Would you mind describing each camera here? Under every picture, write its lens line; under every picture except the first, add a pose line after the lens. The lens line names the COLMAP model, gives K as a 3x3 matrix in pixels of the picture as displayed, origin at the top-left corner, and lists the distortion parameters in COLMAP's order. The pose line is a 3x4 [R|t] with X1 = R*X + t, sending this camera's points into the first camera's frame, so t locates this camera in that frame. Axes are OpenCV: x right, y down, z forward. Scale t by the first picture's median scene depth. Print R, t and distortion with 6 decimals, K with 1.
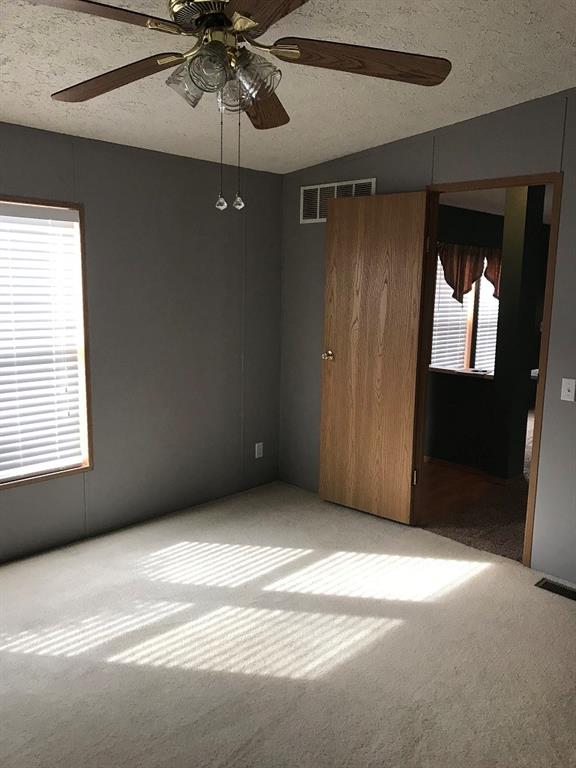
lens RADIAL K [[623.4, 0, 290.9], [0, 623.4, 381.2], [0, 0, 1]] dist [0.120106, -0.146201]
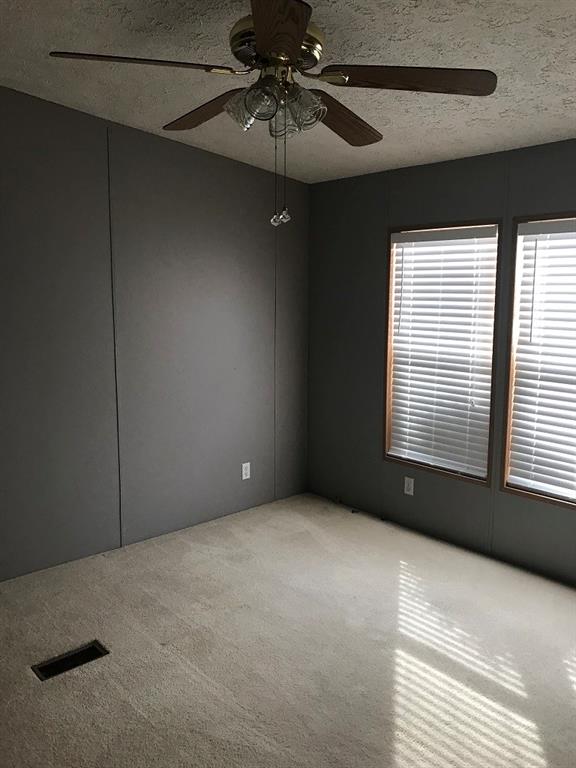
lens RADIAL K [[623.4, 0, 290.9], [0, 623.4, 381.2], [0, 0, 1]] dist [0.120106, -0.146201]
pose [[-0.049500, 0.121332, -0.991377, 0.681893], [-0.165502, 0.977875, 0.127943, -0.099852], [0.984966, 0.170408, -0.028324, 0.744447]]
